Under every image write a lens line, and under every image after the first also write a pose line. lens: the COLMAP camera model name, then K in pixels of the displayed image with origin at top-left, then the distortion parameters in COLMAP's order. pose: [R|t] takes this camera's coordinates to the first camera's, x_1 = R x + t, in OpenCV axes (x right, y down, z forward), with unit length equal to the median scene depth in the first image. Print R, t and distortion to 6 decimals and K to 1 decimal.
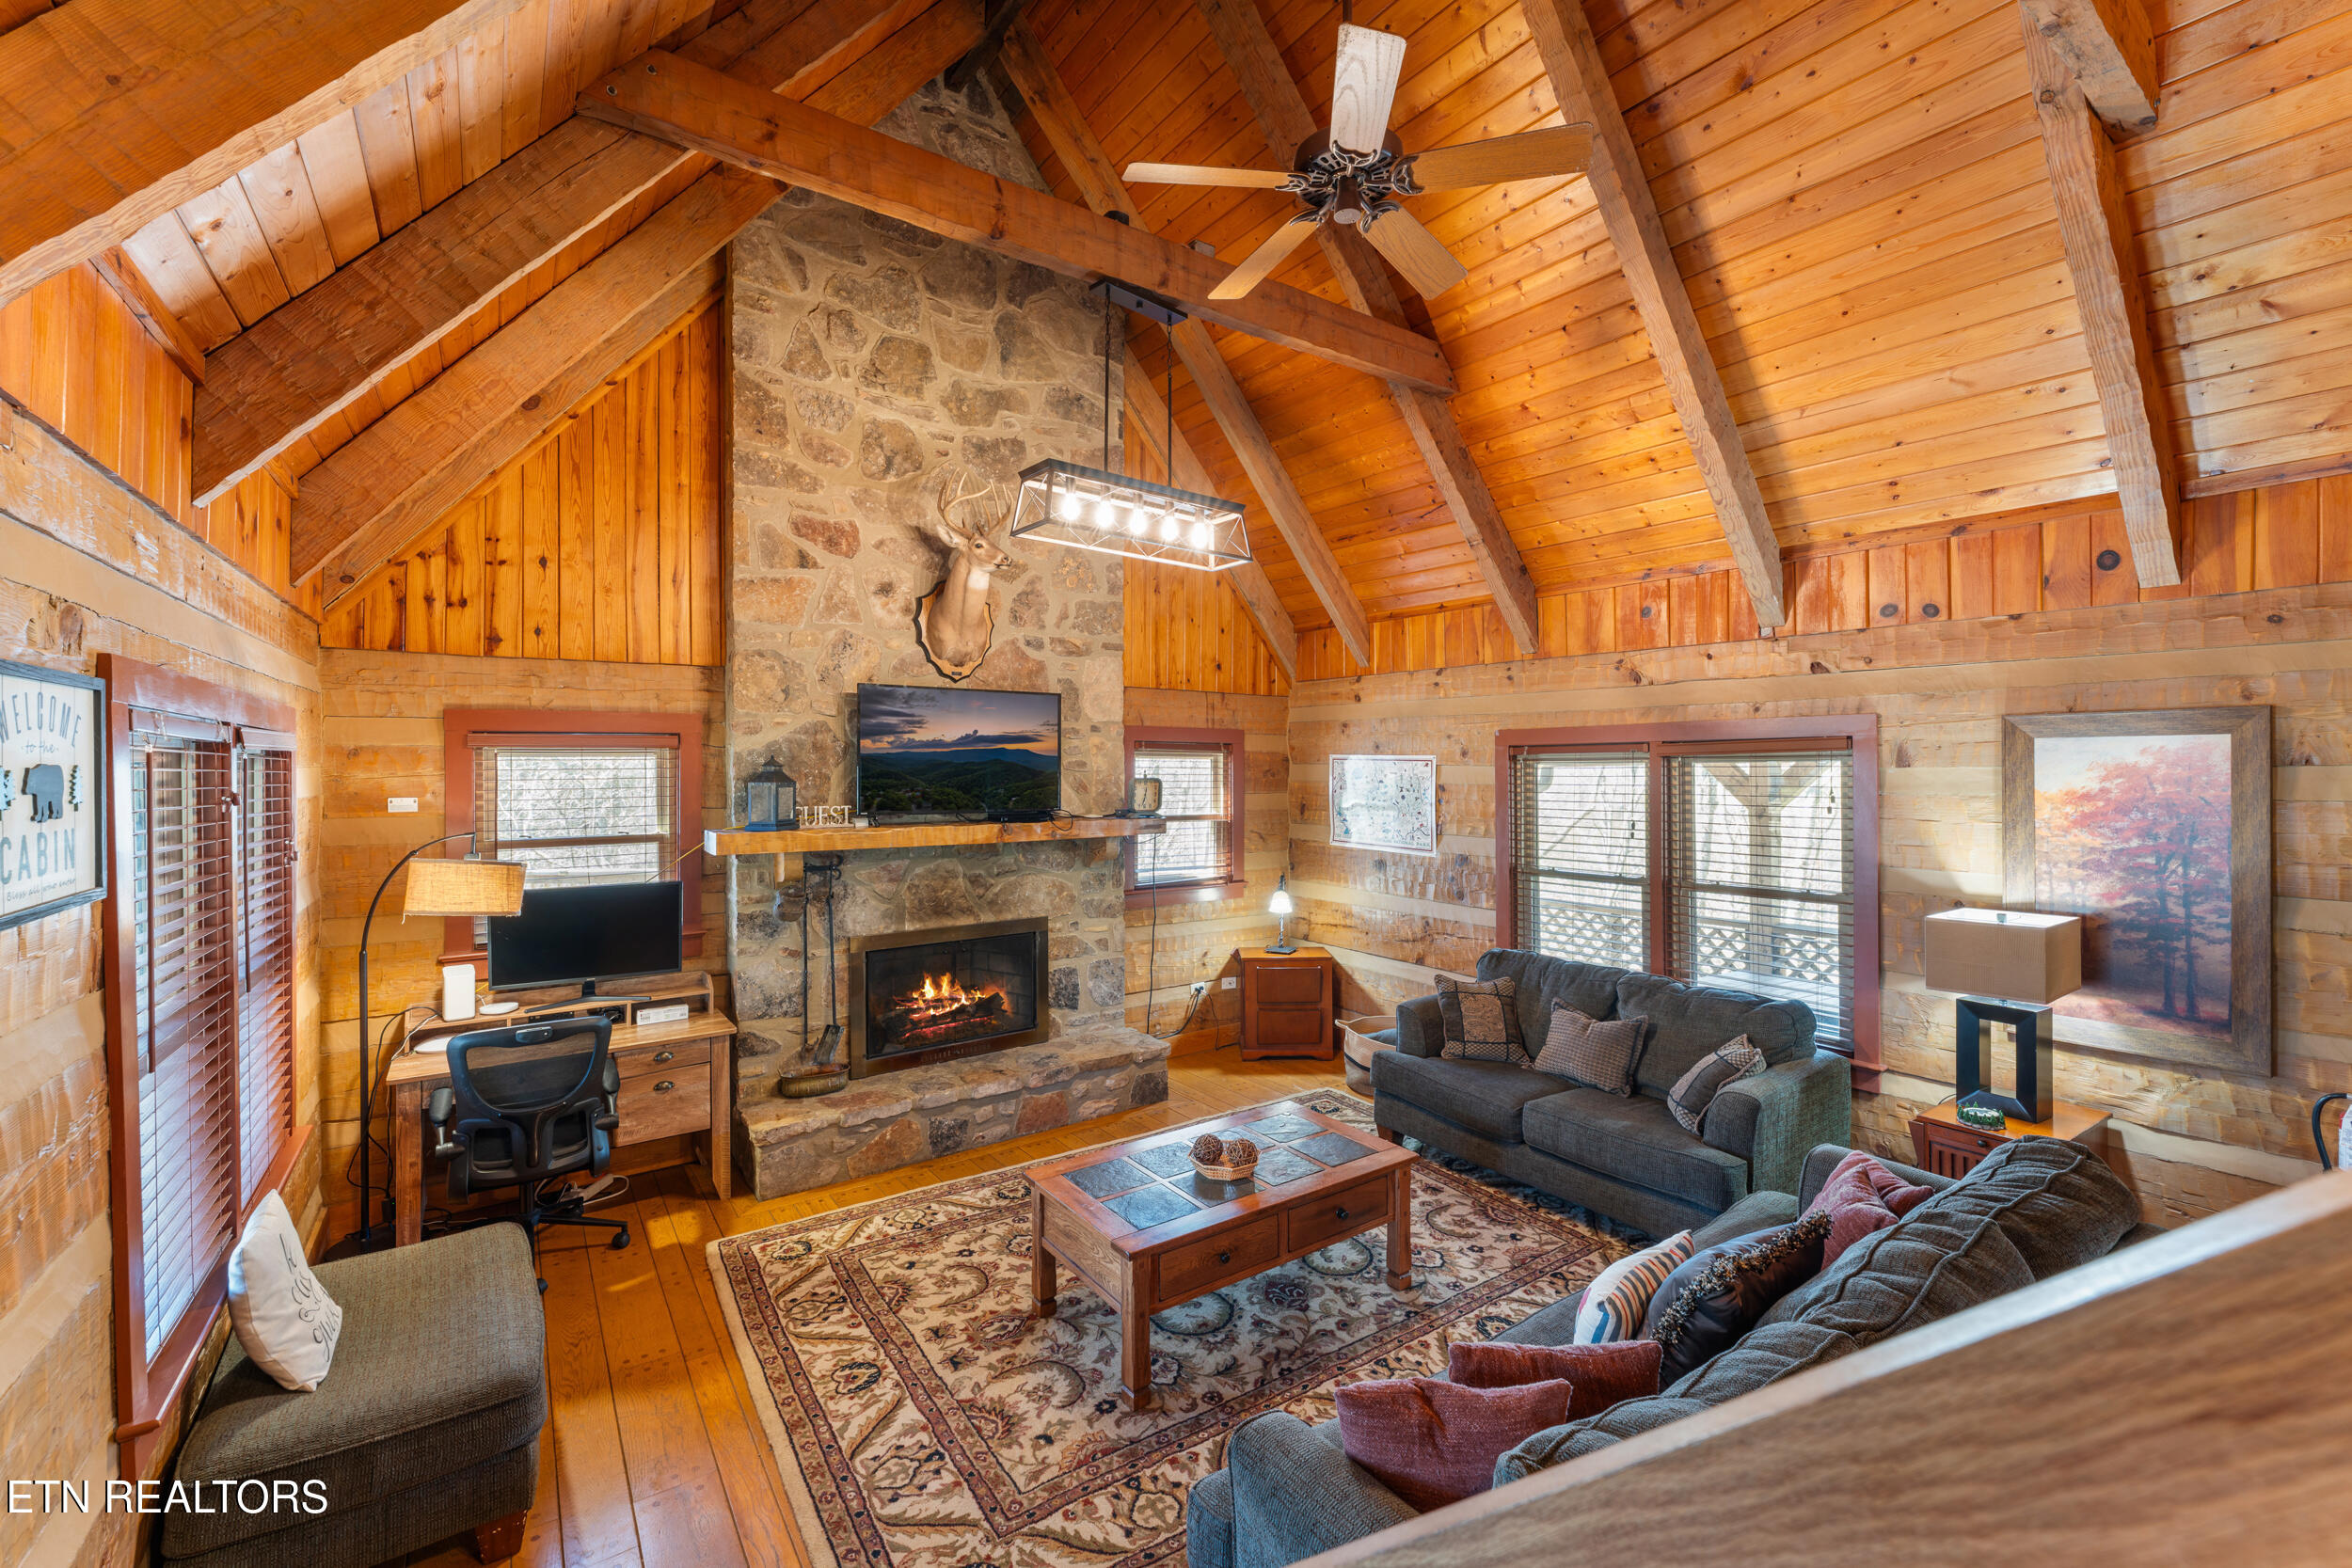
lens RADIAL K [[967.8, 0, 1178.2], [0, 967.8, 749.8], [0, 0, 1]] dist [0.001571, -0.000777]
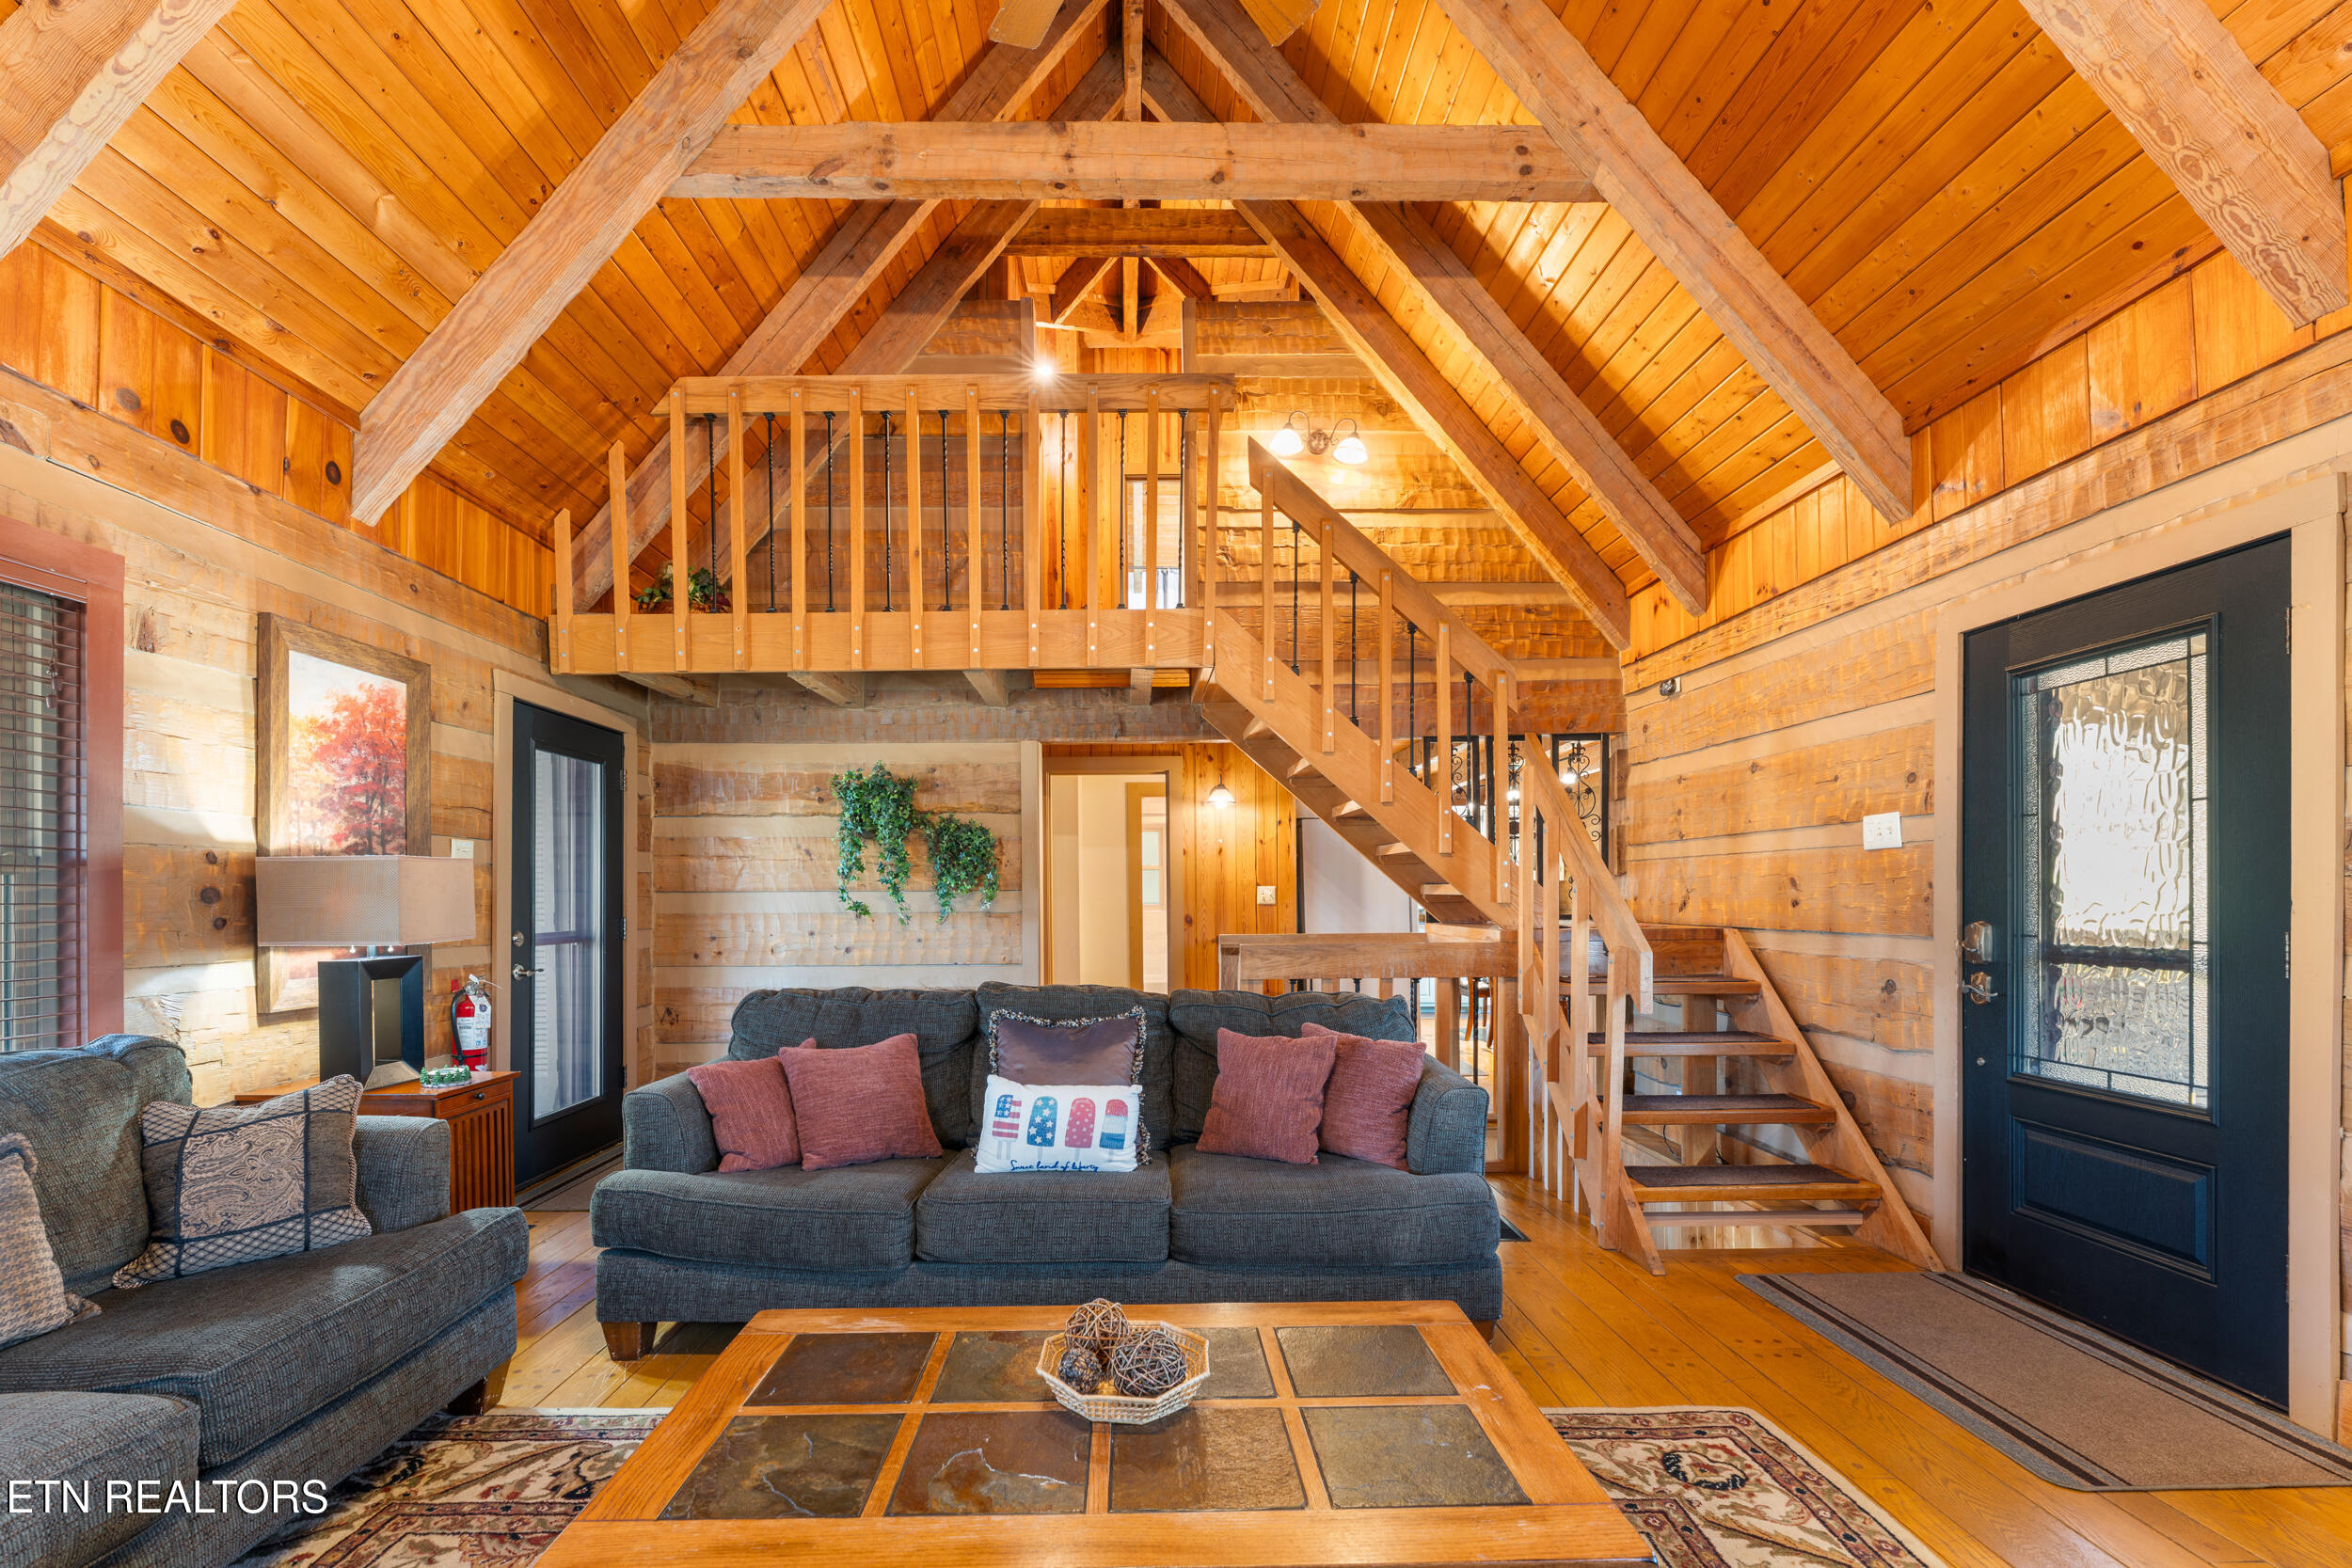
lens RADIAL K [[970.8, 0, 1147.5], [0, 970.8, 893.0], [0, 0, 1]] dist [-0.000132, -0.000275]
pose [[-0.823526, 0.006834, 0.567237, -0.137510], [0.000008, 0.999928, -0.012034, 0.150372], [-0.567278, -0.009906, -0.823467, 0.925704]]
